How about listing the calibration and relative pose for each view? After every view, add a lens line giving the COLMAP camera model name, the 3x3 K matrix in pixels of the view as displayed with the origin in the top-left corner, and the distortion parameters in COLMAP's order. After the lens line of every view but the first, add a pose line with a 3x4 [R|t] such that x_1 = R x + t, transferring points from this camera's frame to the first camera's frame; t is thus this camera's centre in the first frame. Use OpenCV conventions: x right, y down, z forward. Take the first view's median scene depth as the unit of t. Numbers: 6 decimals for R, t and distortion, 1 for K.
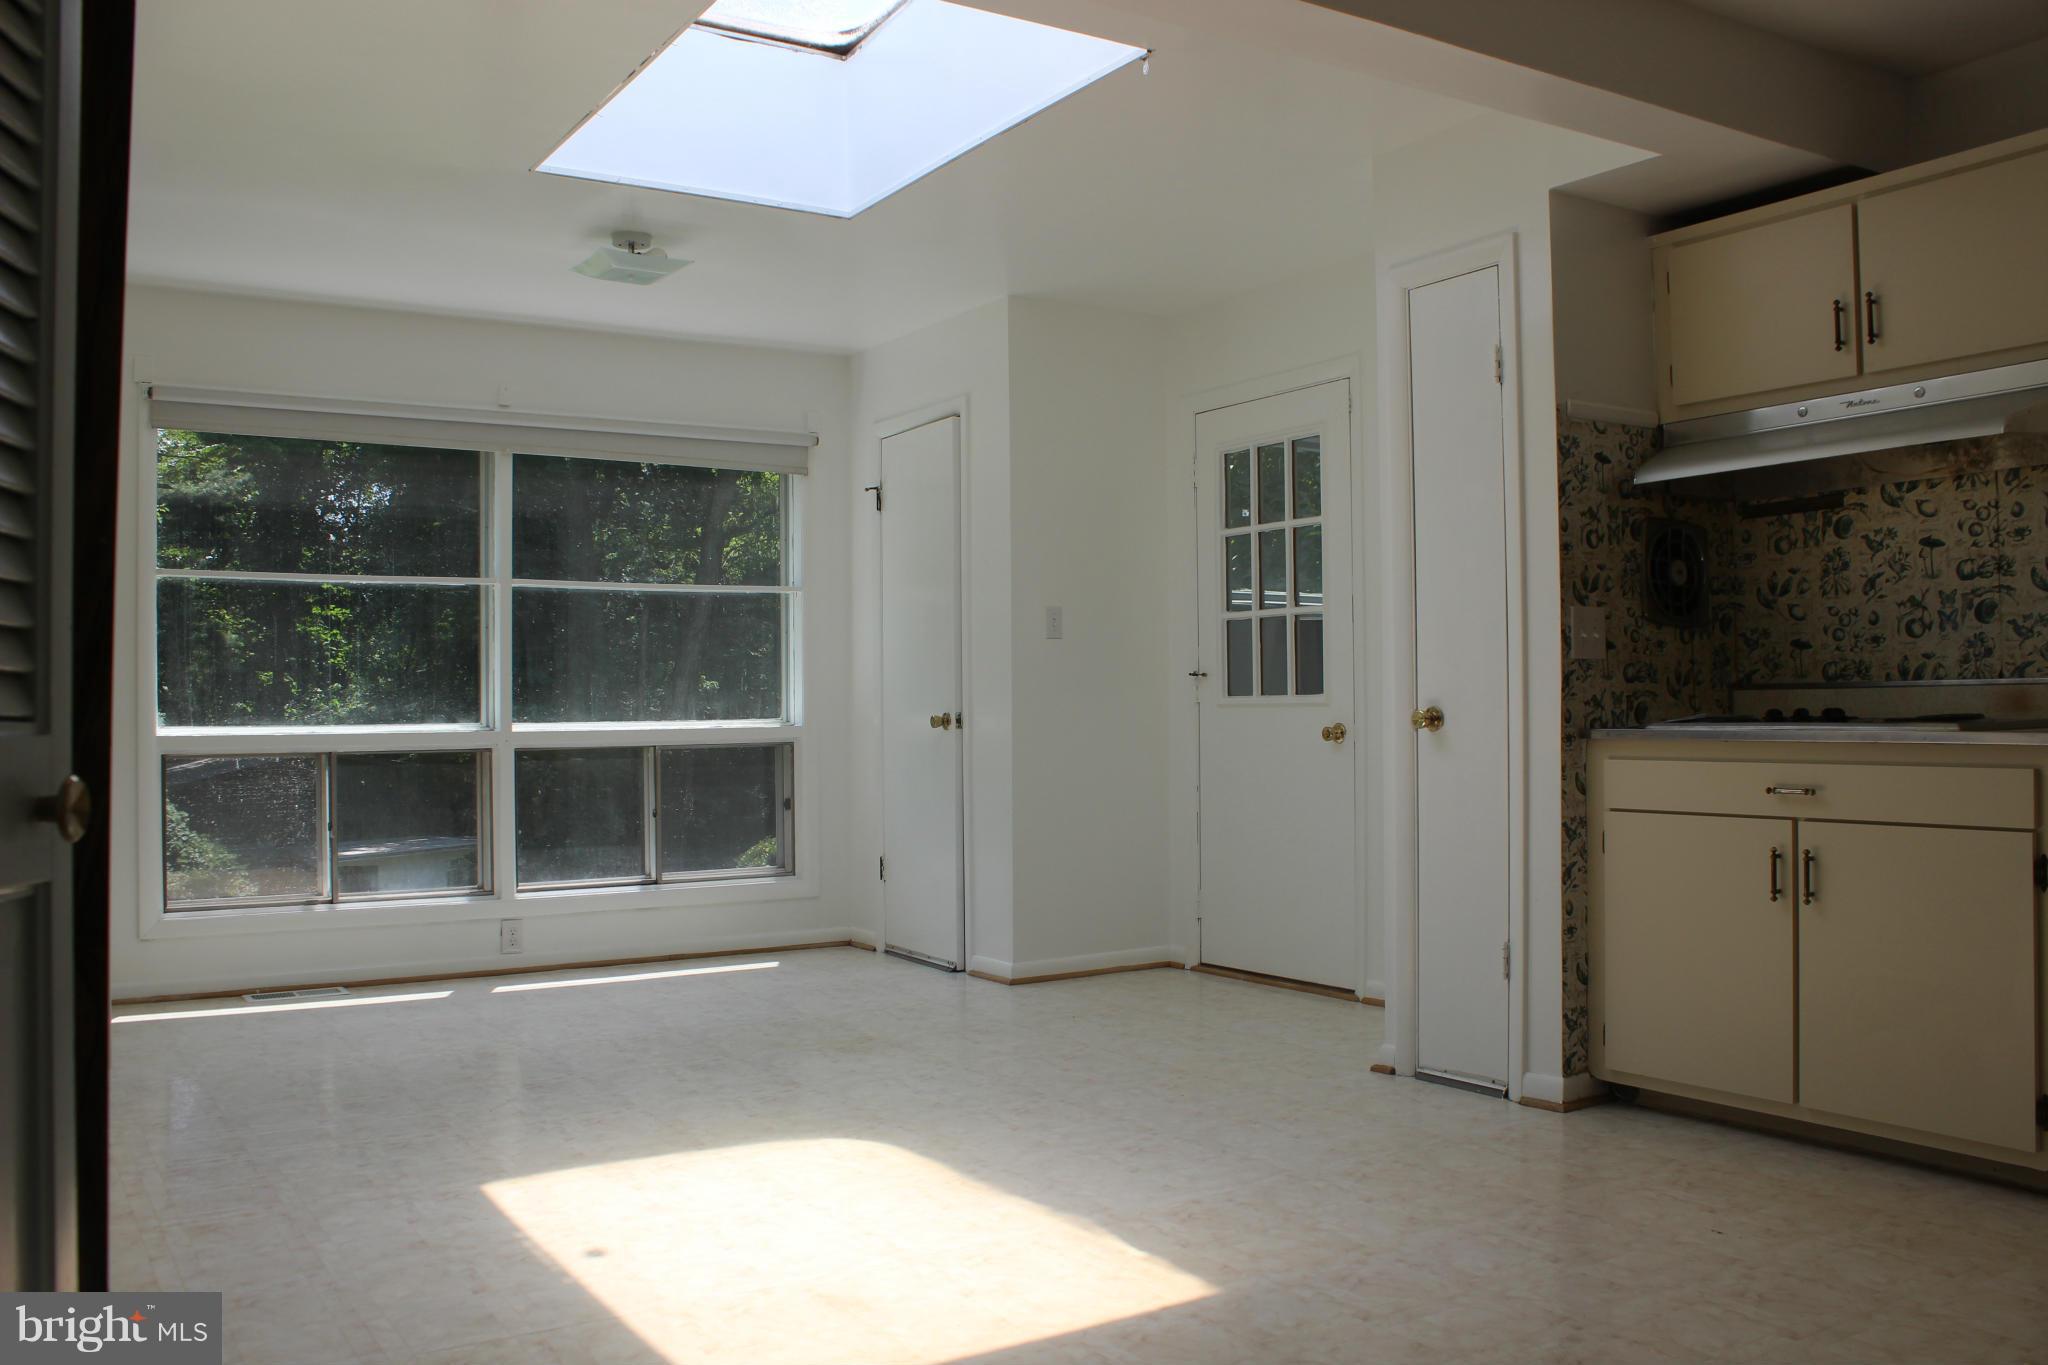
lens RADIAL K [[1719.6, 0, 1024.0], [0, 1719.6, 682.5], [0, 0, 1]] dist [-0.172769, 0.176203]
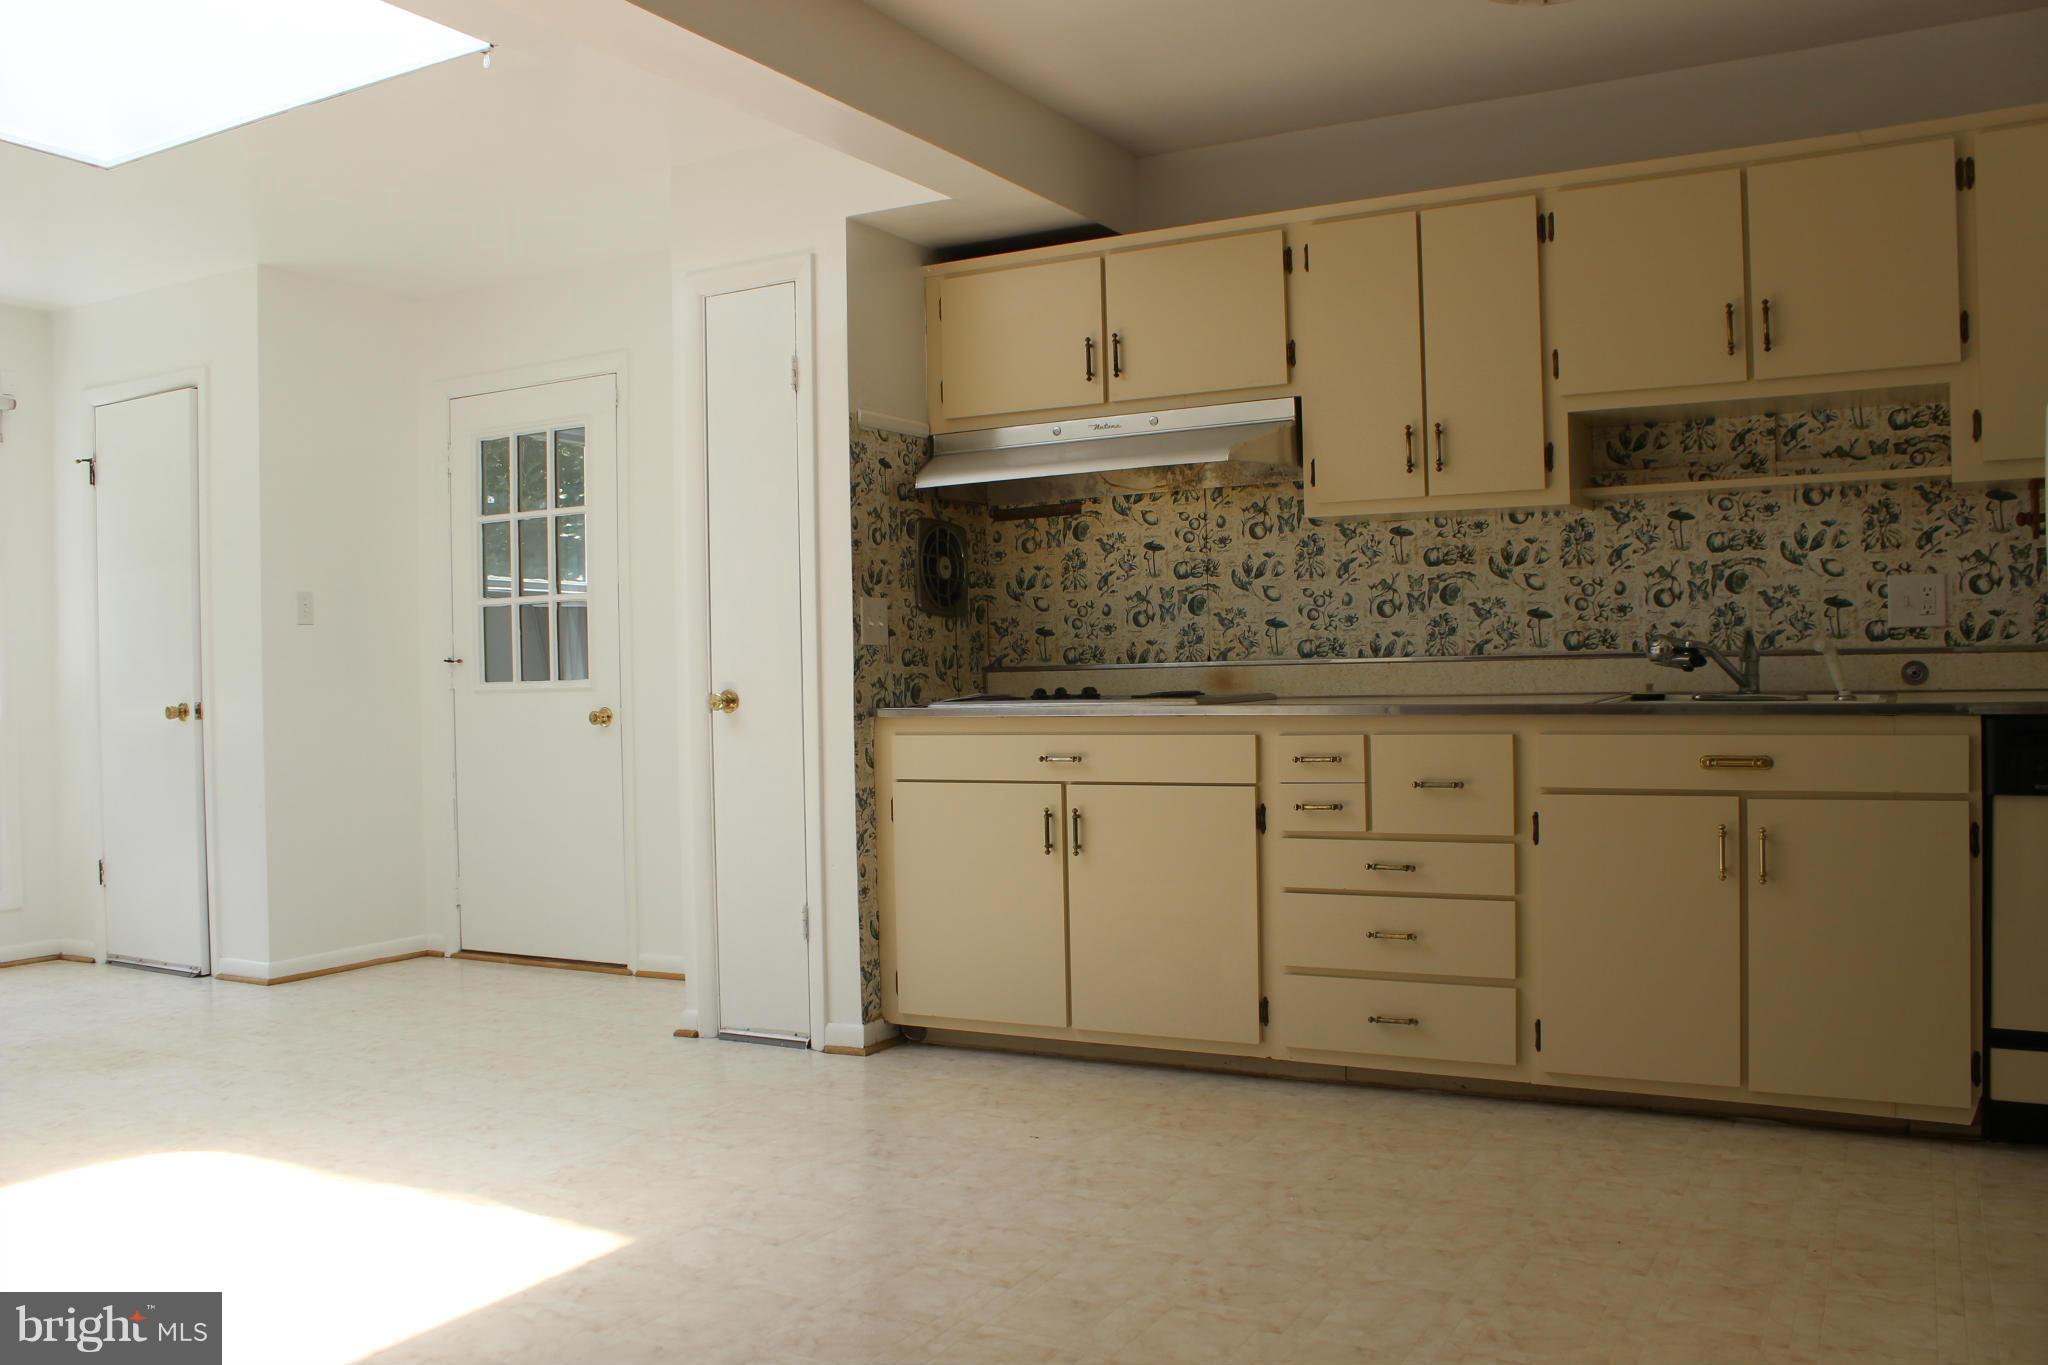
lens RADIAL K [[1719.6, 0, 1024.0], [0, 1719.6, 682.5], [0, 0, 1]] dist [-0.172769, 0.176203]
pose [[0.879122, -0.009397, 0.476504, -0.113657], [0.005393, 0.999938, 0.009770, 0.000068], [-0.476566, -0.006019, 0.879118, -0.033022]]
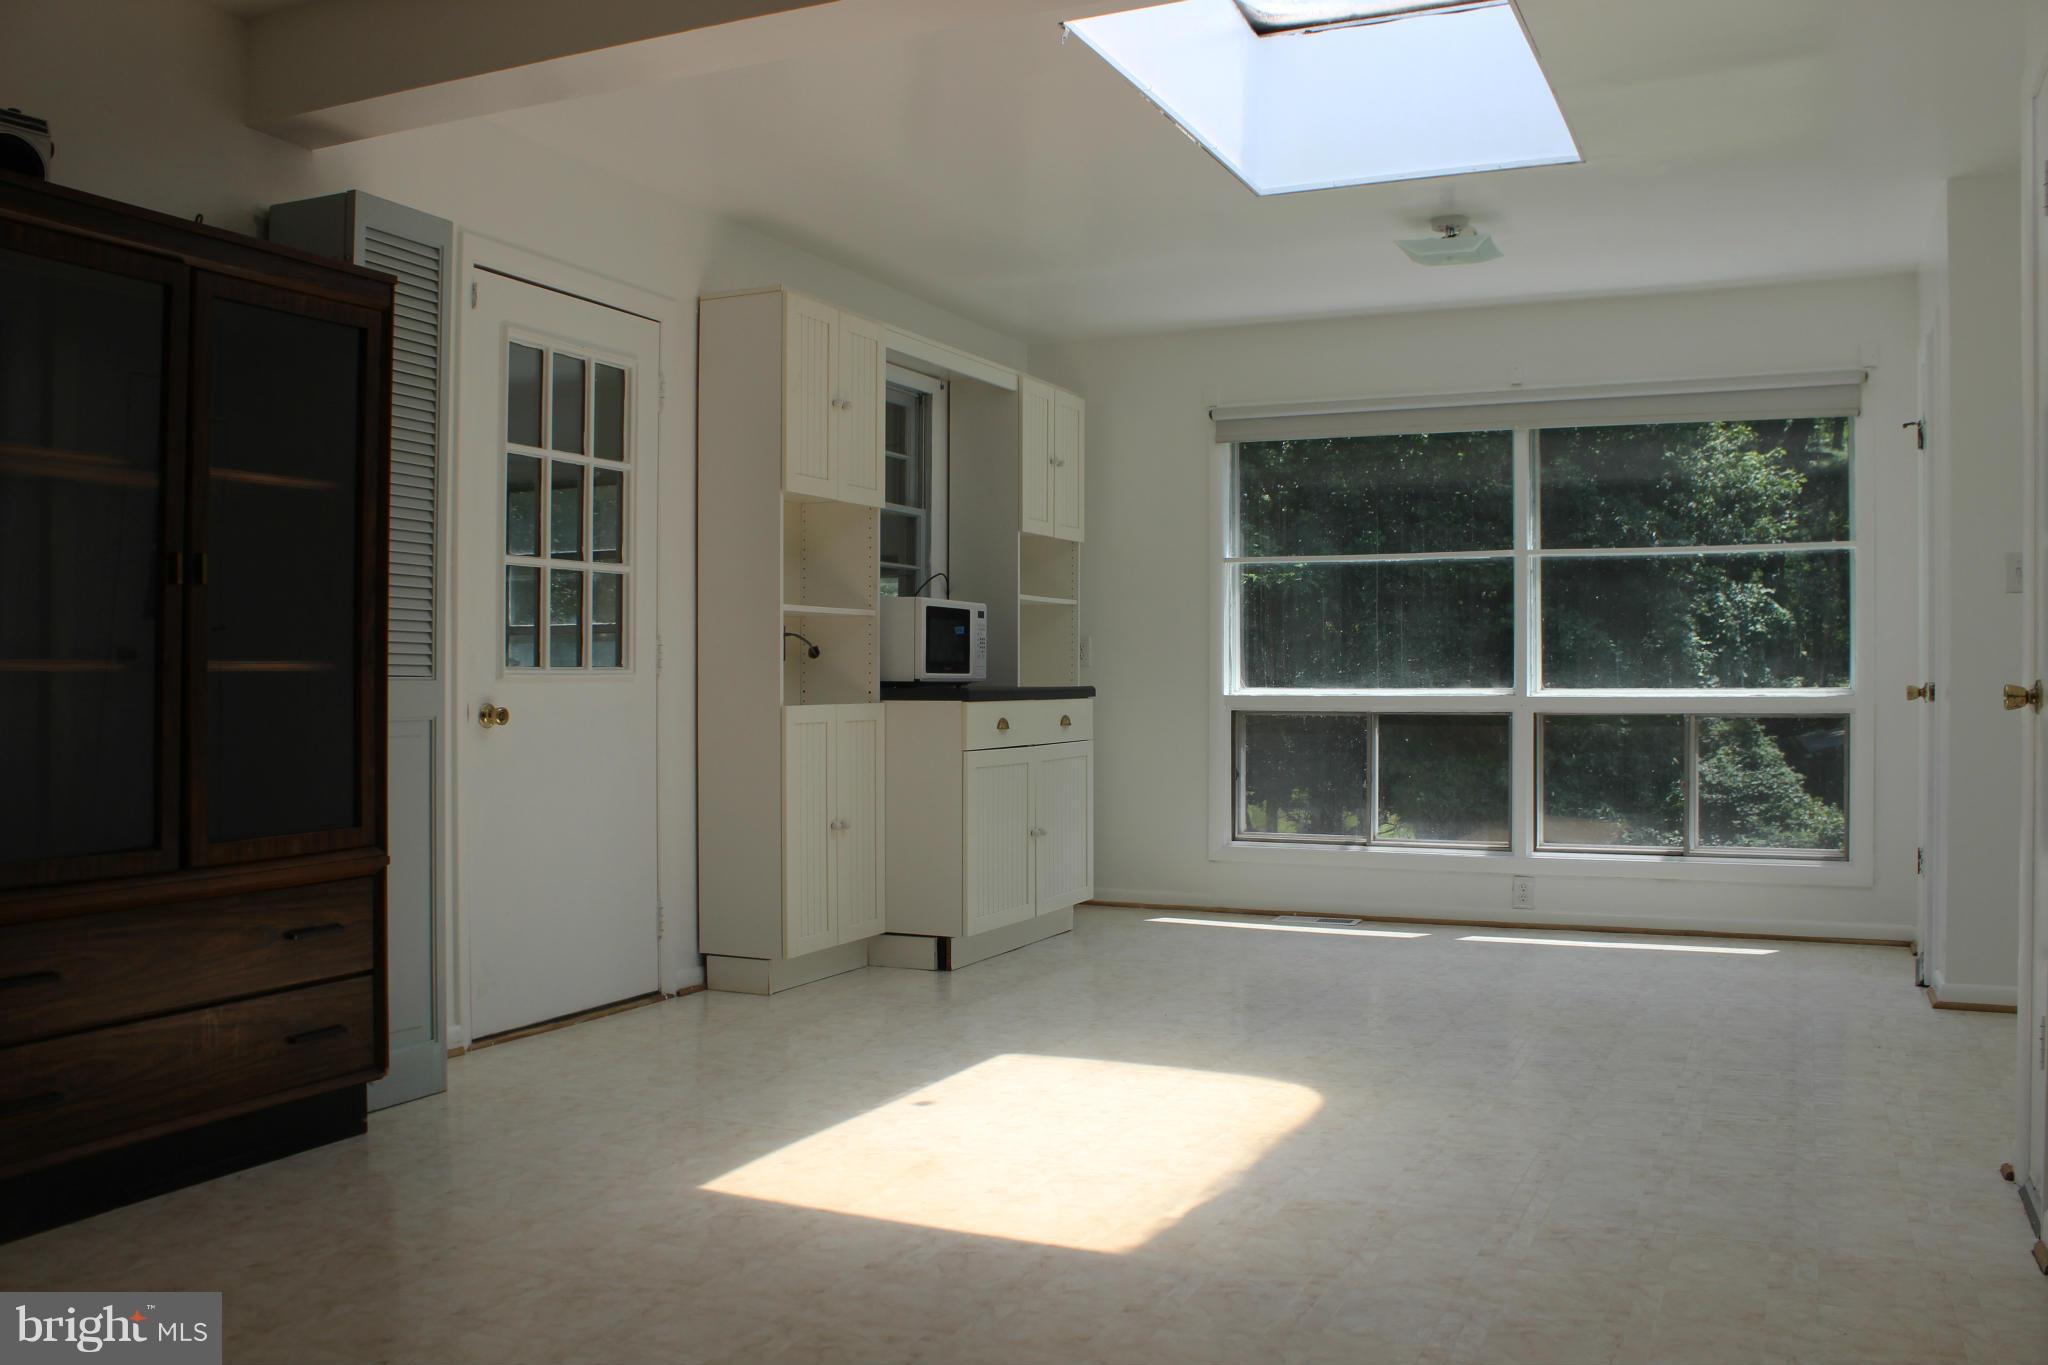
lens RADIAL K [[1712.9, 0, 1024.0], [0, 1712.9, 682.5], [0, 0, 1]] dist [-0.165219, 0.176899]
pose [[0.532770, 0.011049, -0.846188, 0.630026], [0.006981, 0.999823, 0.017450, -0.000092], [0.846231, -0.015204, 0.532599, 0.279425]]
